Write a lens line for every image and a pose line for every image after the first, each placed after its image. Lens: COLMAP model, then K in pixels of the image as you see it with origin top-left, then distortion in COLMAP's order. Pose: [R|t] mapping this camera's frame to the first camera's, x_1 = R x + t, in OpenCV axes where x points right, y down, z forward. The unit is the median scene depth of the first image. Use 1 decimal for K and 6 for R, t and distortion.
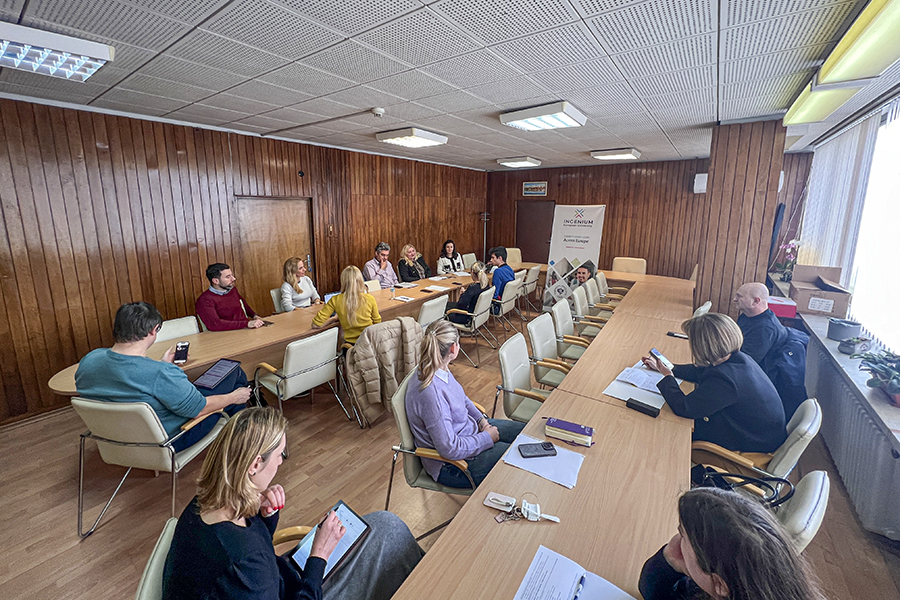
lens RADIAL K [[351.8, 0, 450.0], [0, 351.8, 300.0], [0, 0, 1]] dist [-0.000009, 0.000025]
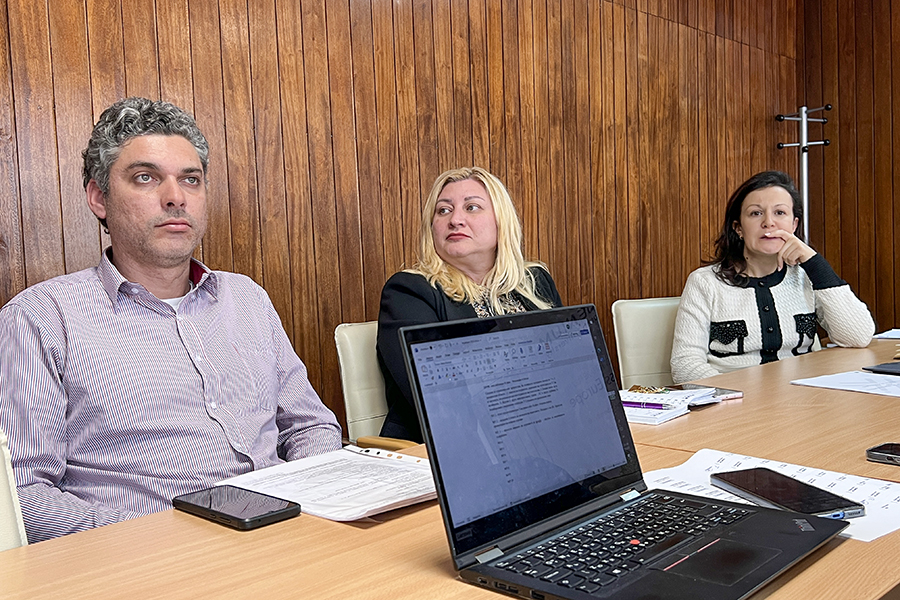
lens RADIAL K [[865.5, 0, 450.0], [0, 865.5, 300.0], [0, 0, 1]] dist [0.001748, 0.000932]
pose [[0.989016, -0.035145, -0.143570, -0.072974], [0.003415, 0.976495, -0.215514, -0.043024], [0.147769, 0.212657, 0.965889, 0.871415]]
